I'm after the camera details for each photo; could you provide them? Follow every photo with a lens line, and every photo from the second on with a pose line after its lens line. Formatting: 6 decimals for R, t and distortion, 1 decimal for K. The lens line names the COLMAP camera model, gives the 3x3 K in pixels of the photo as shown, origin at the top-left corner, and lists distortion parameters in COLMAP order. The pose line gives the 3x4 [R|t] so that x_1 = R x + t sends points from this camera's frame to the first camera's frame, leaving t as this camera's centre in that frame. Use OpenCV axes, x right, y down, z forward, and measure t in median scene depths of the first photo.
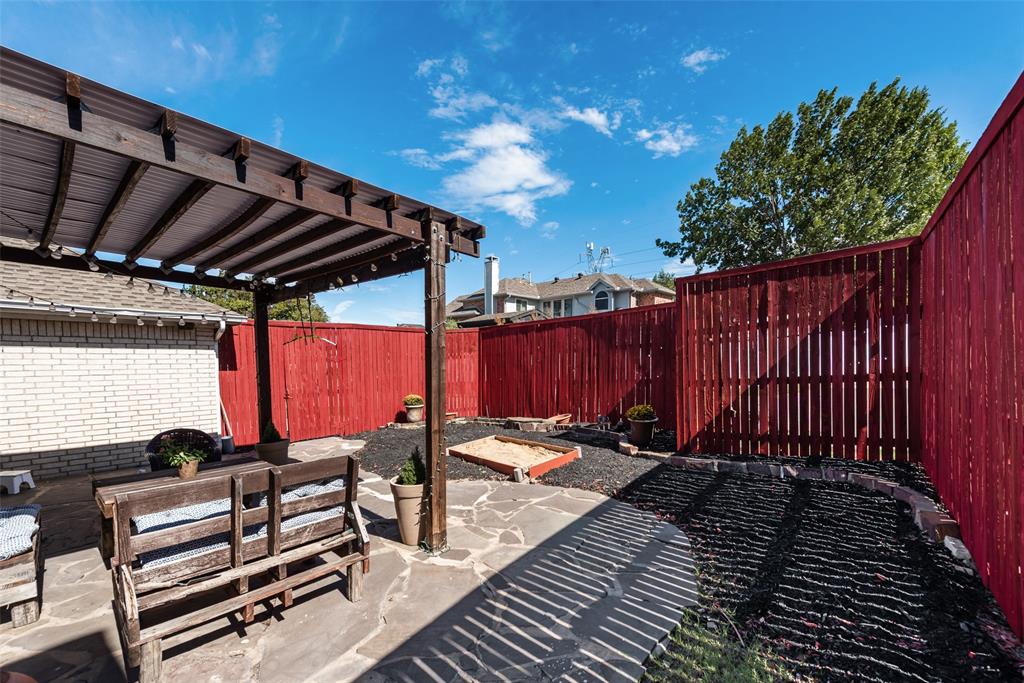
lens RADIAL K [[411.5, 0, 510.1], [0, 411.5, 381.2], [0, 0, 1]] dist [-0.000620, -0.000172]
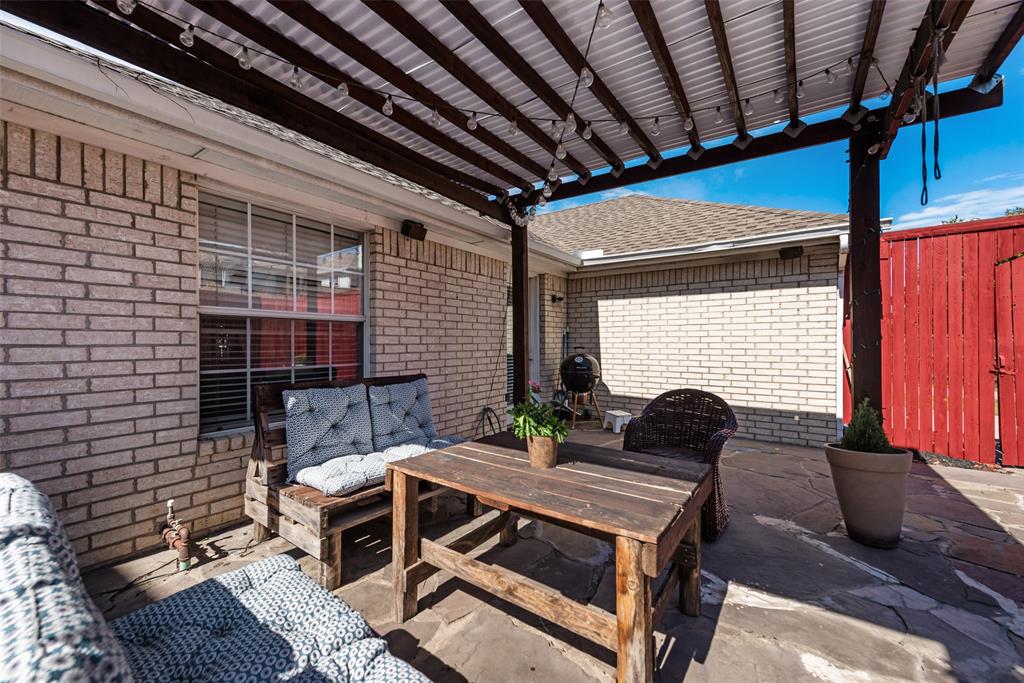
lens RADIAL K [[405.6, 0, 509.5], [0, 405.6, 346.8], [0, 0, 1]] dist [0.011691, -0.000262]
pose [[0.099956, 0.018123, -0.994827, -0.147449], [-0.042886, 0.998983, 0.013890, 0.037212], [0.994067, 0.041276, 0.100632, 0.483093]]
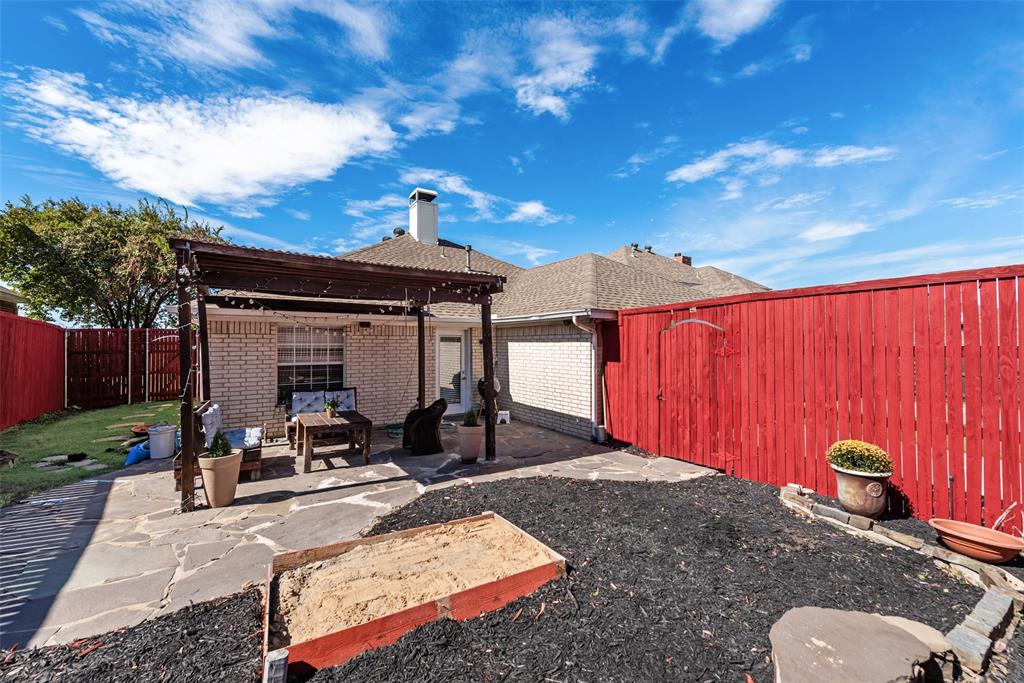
lens RADIAL K [[405.6, 0, 509.5], [0, 405.6, 346.8], [0, 0, 1]] dist [0.011691, -0.000262]
pose [[-0.274850, 0.013360, -0.961394, 0.408068], [-0.039677, 0.998894, 0.025225, -0.092176], [0.960668, 0.045078, -0.274016, 1.224549]]
